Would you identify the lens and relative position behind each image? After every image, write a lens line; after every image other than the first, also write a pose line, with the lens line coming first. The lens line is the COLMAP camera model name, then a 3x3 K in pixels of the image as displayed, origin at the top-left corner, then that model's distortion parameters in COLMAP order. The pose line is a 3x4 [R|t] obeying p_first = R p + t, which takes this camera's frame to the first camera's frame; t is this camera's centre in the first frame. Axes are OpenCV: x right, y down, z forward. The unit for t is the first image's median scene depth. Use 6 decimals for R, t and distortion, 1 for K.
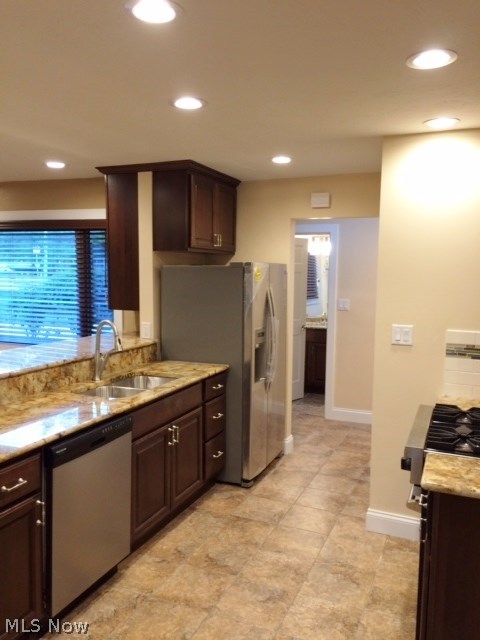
lens RADIAL K [[551.1, 0, 239.8], [0, 551.1, 321.2], [0, 0, 1]] dist [0.088369, -0.122847]
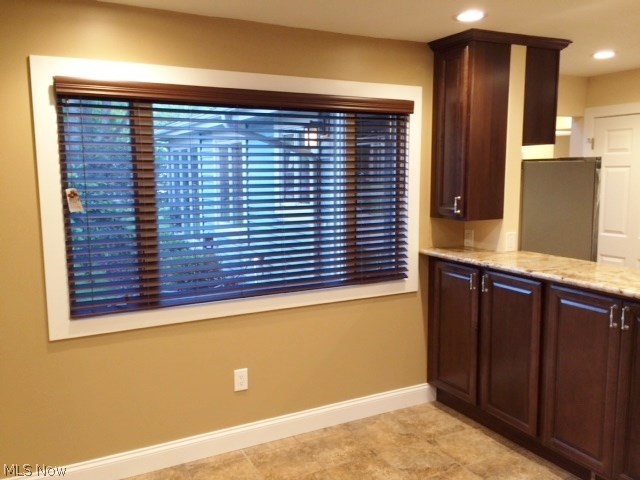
lens RADIAL K [[551.1, 0, 315.3], [0, 551.1, 237.8], [0, 0, 1]] dist [0.088369, -0.122847]
pose [[0.644095, -0.114566, 0.756318, -1.121991], [0.083569, 0.993342, 0.079302, -0.089514], [-0.760367, 0.012126, 0.649380, 0.778822]]
